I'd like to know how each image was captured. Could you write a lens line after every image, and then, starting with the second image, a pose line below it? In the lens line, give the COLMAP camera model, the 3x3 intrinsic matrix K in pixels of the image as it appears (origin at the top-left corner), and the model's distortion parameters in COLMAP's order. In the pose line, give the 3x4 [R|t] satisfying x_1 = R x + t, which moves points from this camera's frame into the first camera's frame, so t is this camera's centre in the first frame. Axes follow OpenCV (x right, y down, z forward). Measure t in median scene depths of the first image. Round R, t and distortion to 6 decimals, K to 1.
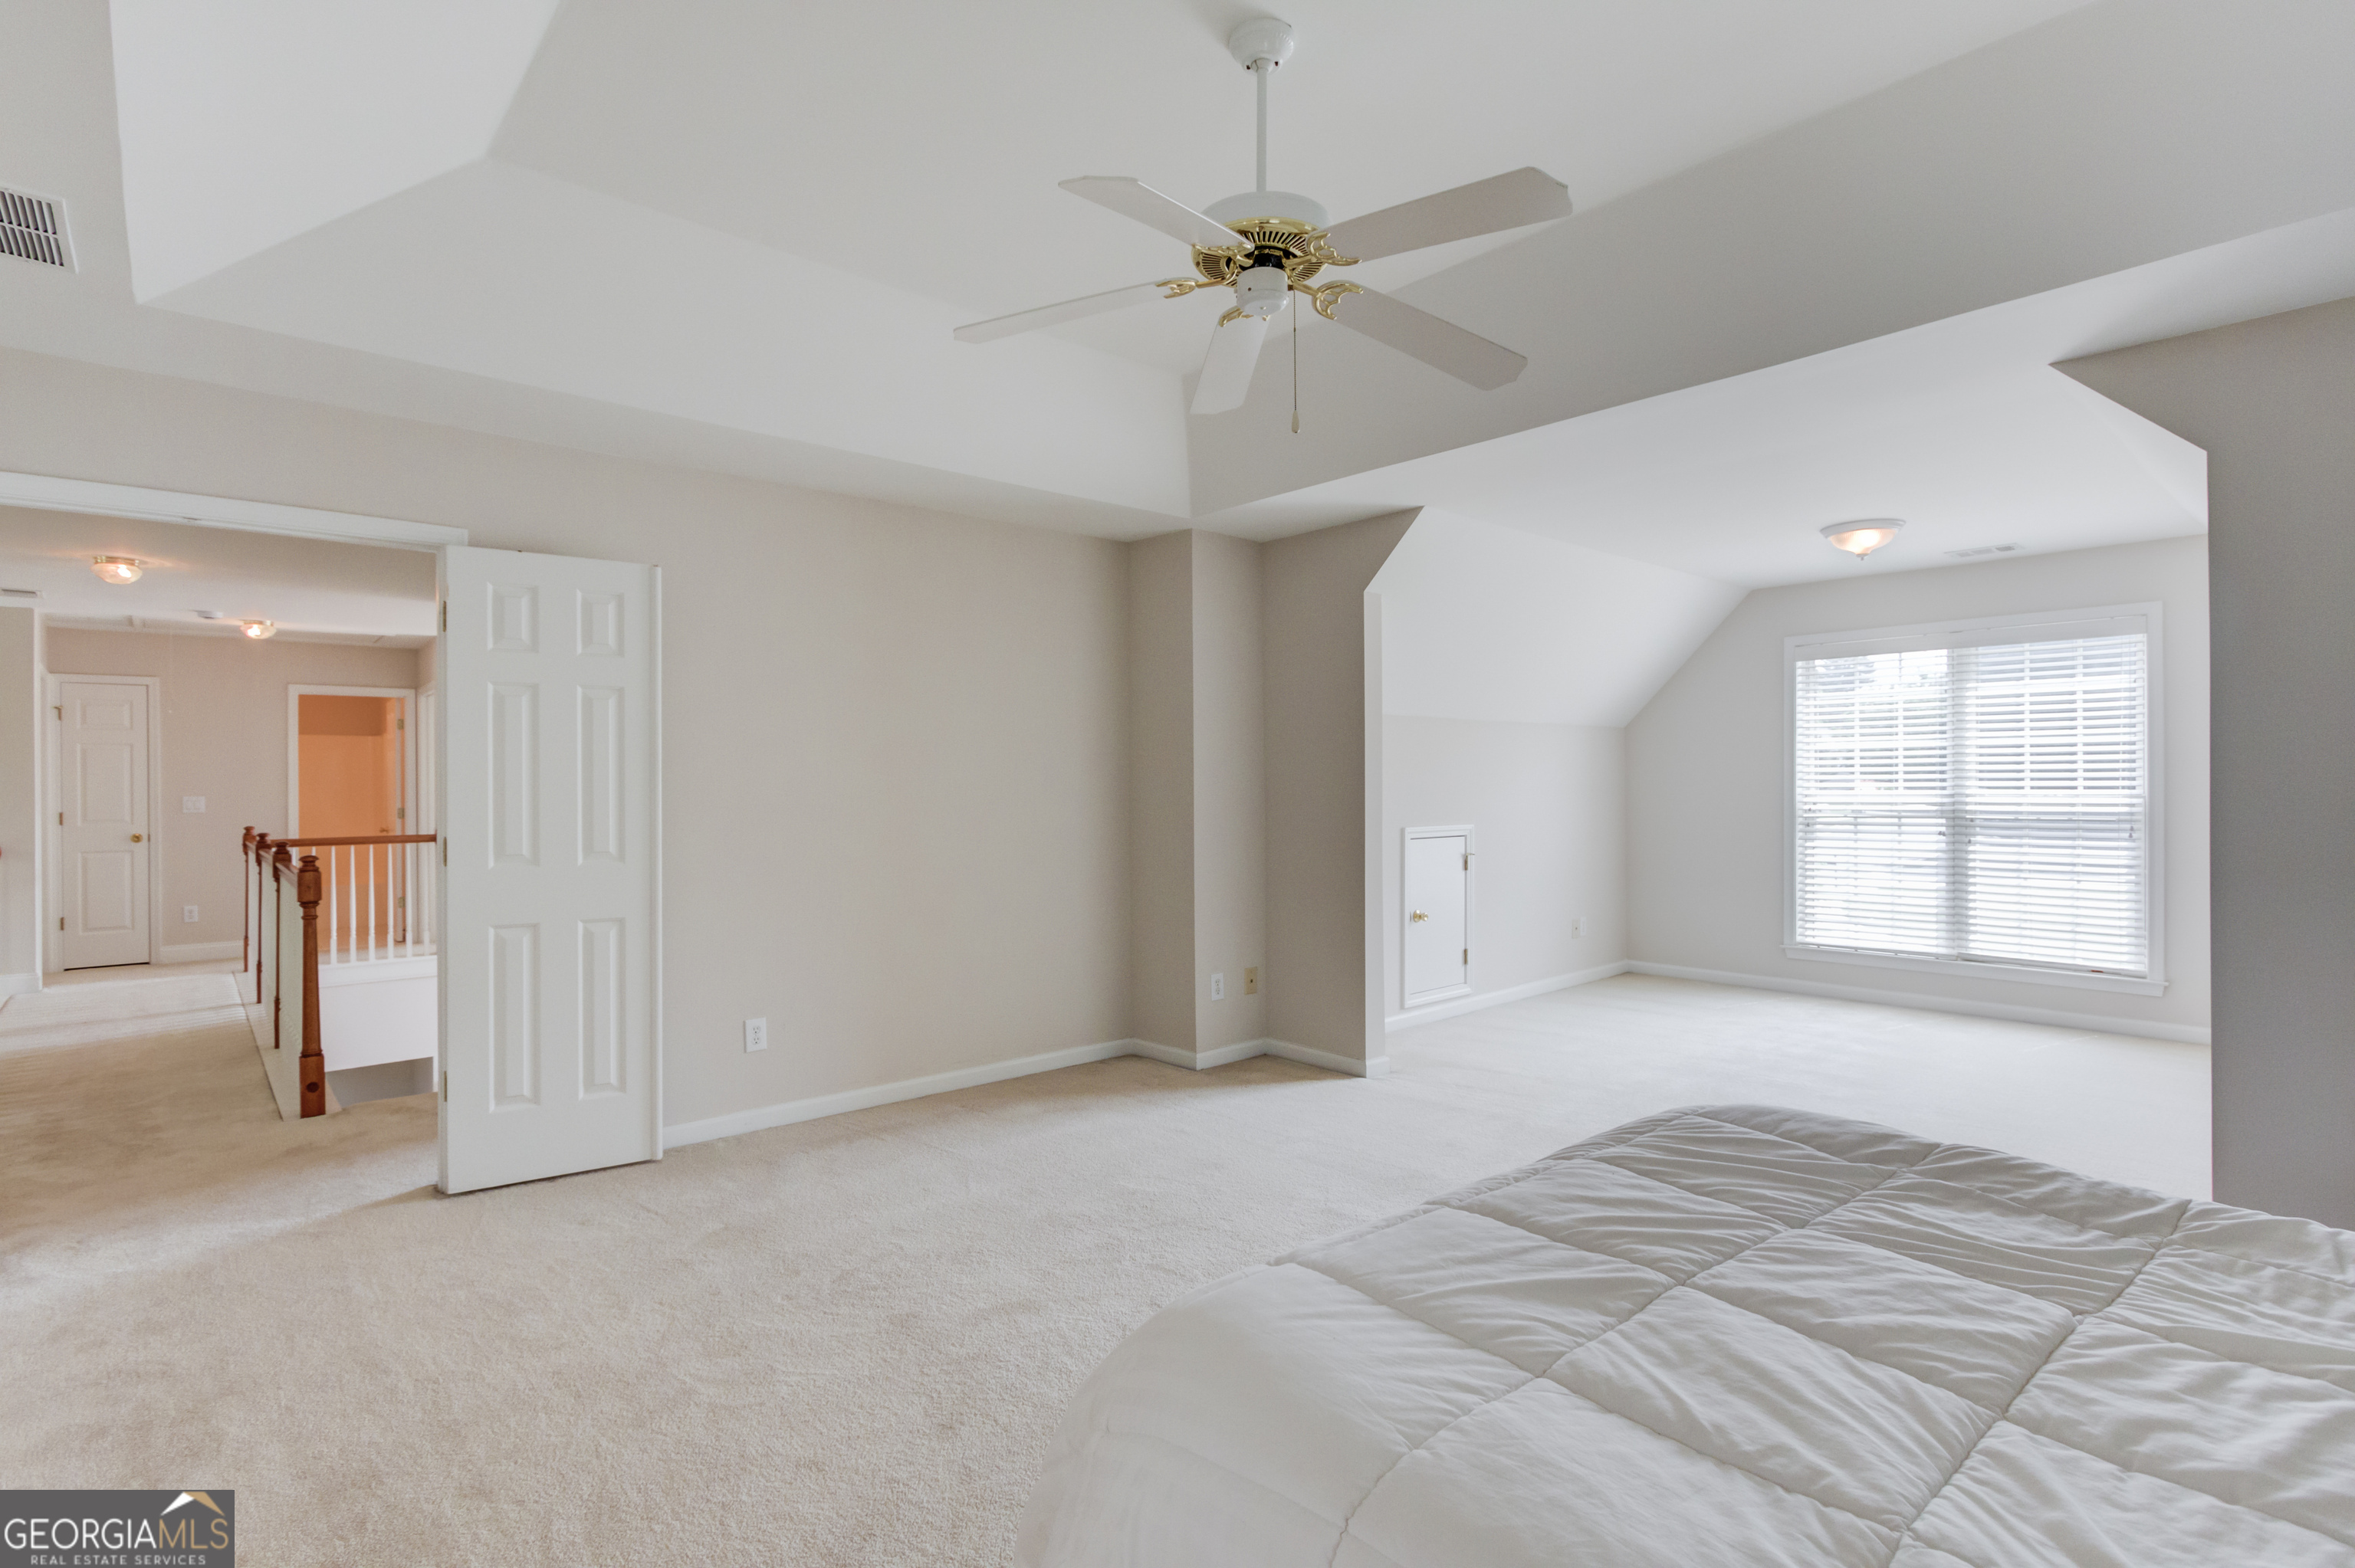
lens RADIAL K [[1163.7, 0, 1176.1], [0, 1163.7, 784.7], [0, 0, 1]] dist [-0.002516, 0.002882]
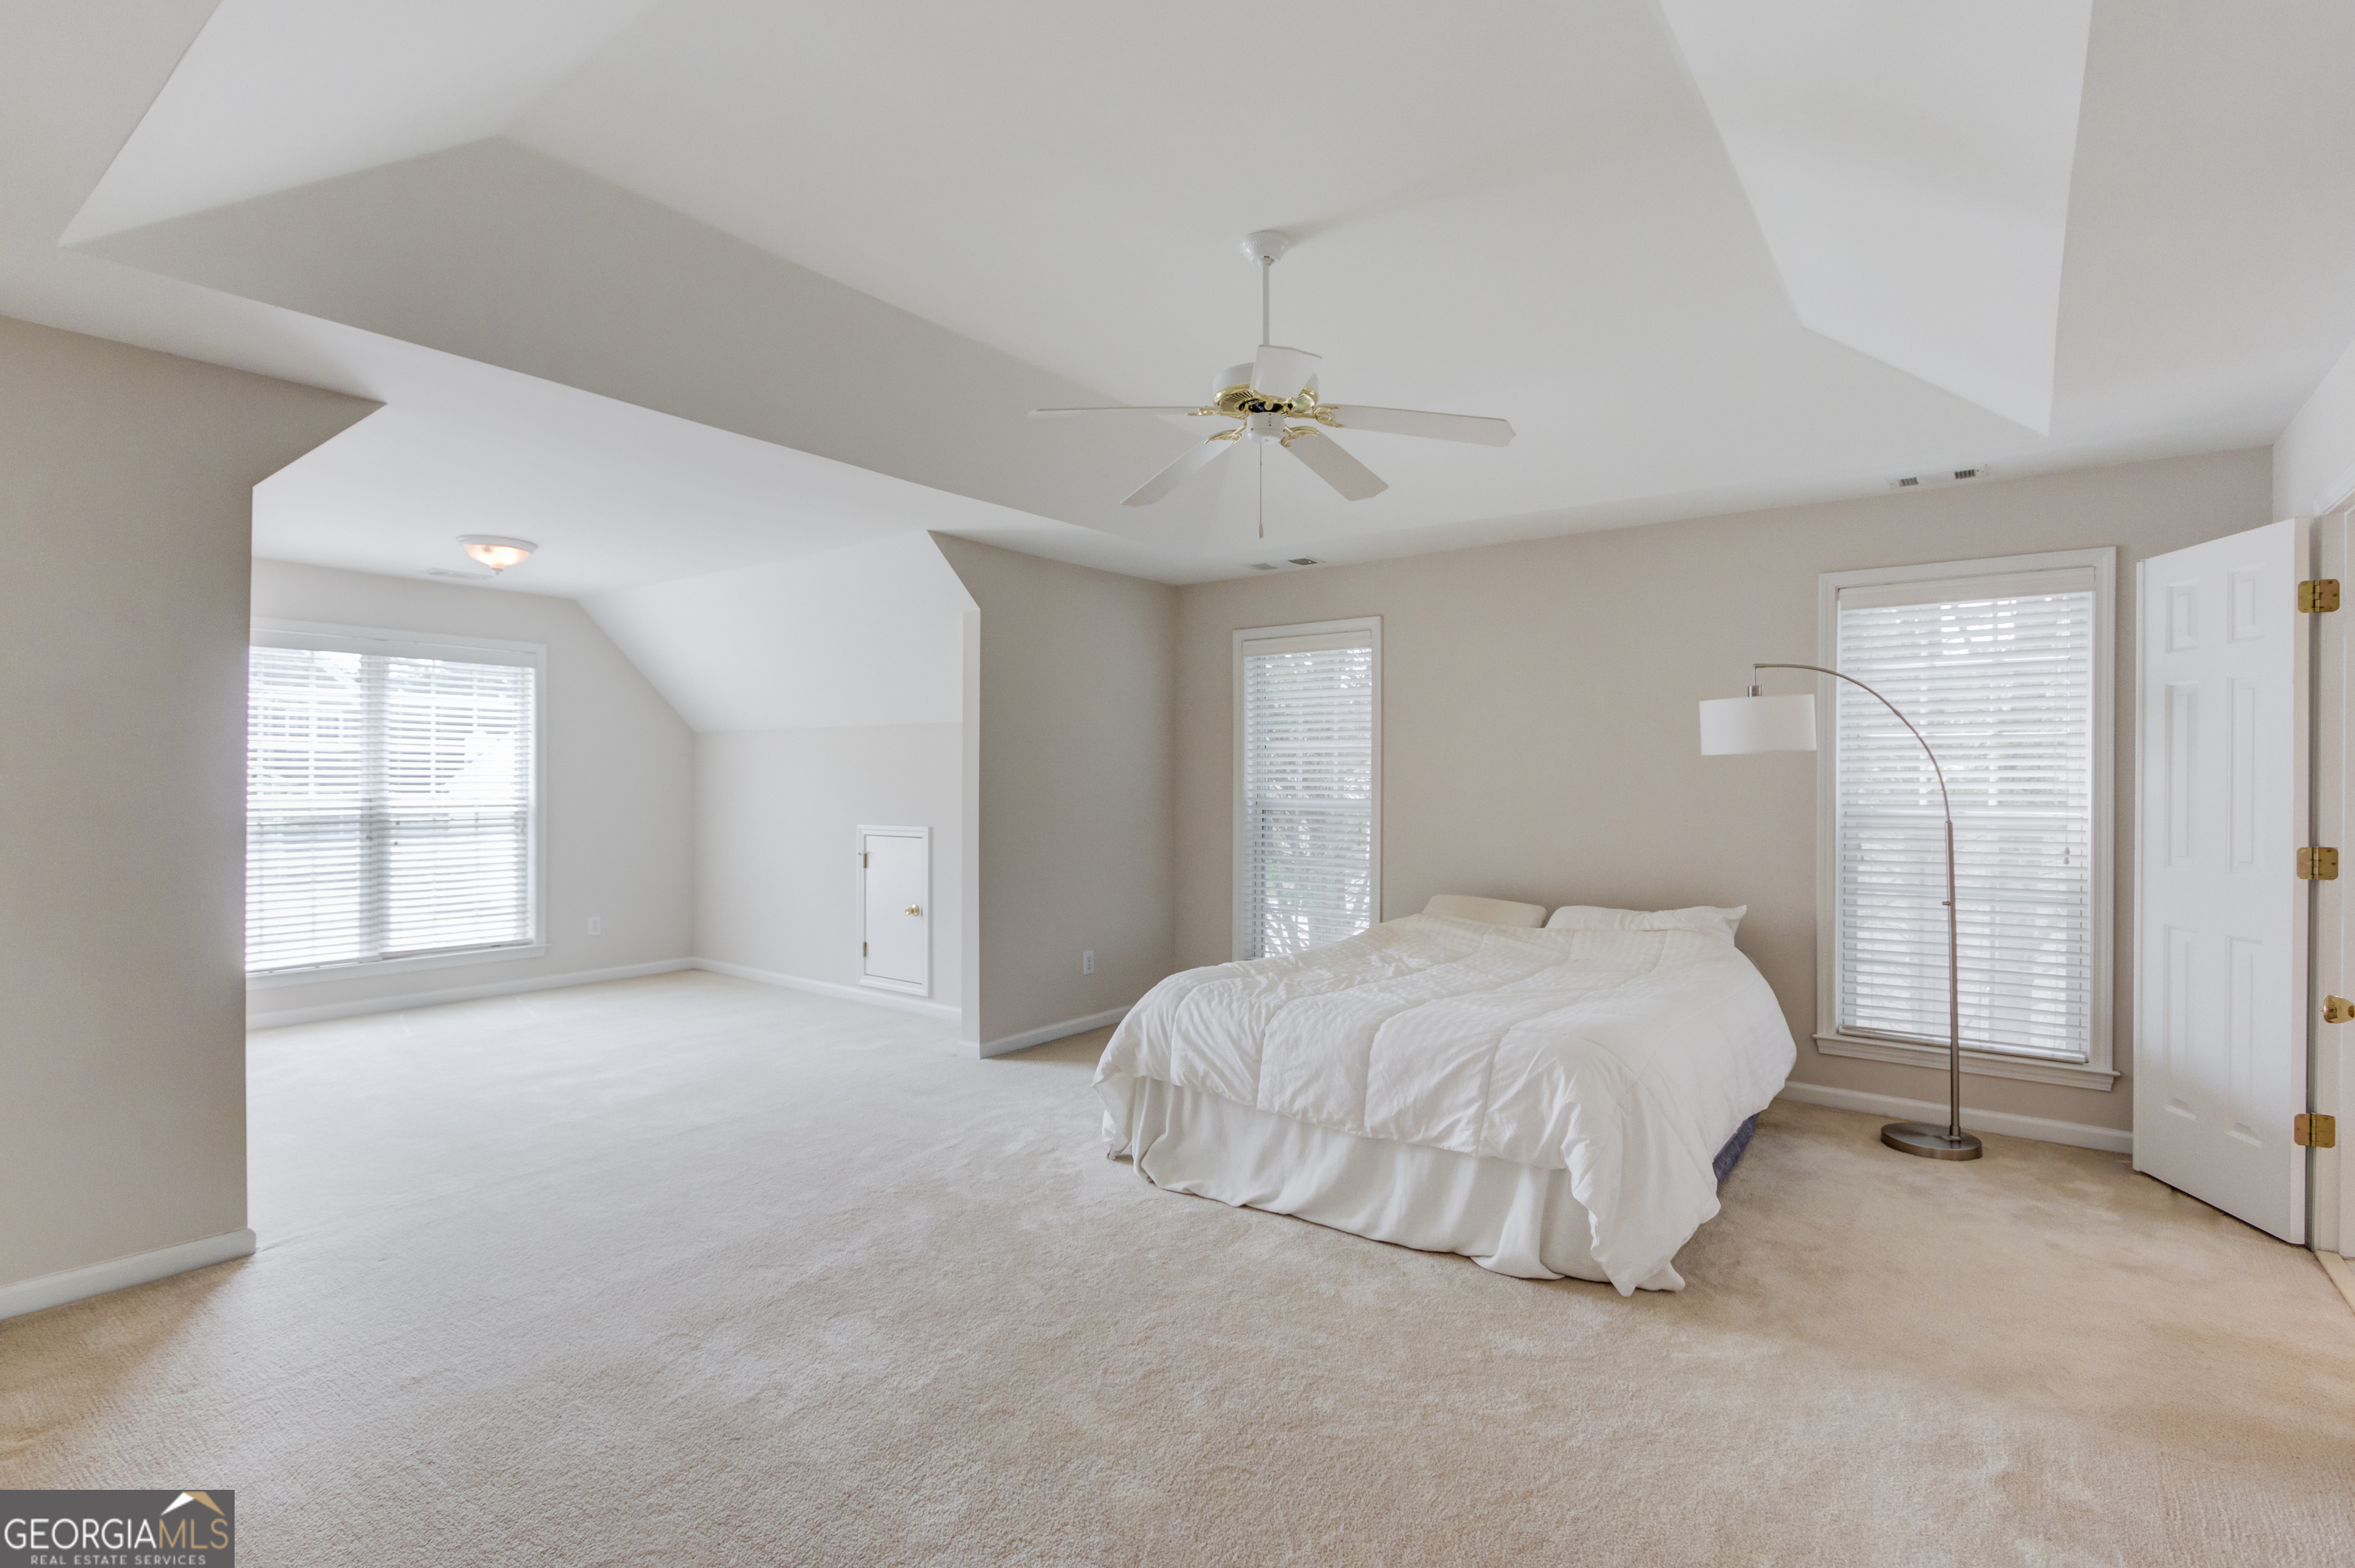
lens RADIAL K [[1163.7, 0, 1190.5], [0, 1163.7, 778.7], [0, 0, 1]] dist [-0.002516, 0.002882]
pose [[-0.220949, 0.013170, 0.975196, -0.488812], [-0.001522, 0.999903, -0.013848, 0.004079], [-0.975284, -0.004544, -0.220907, 0.537013]]
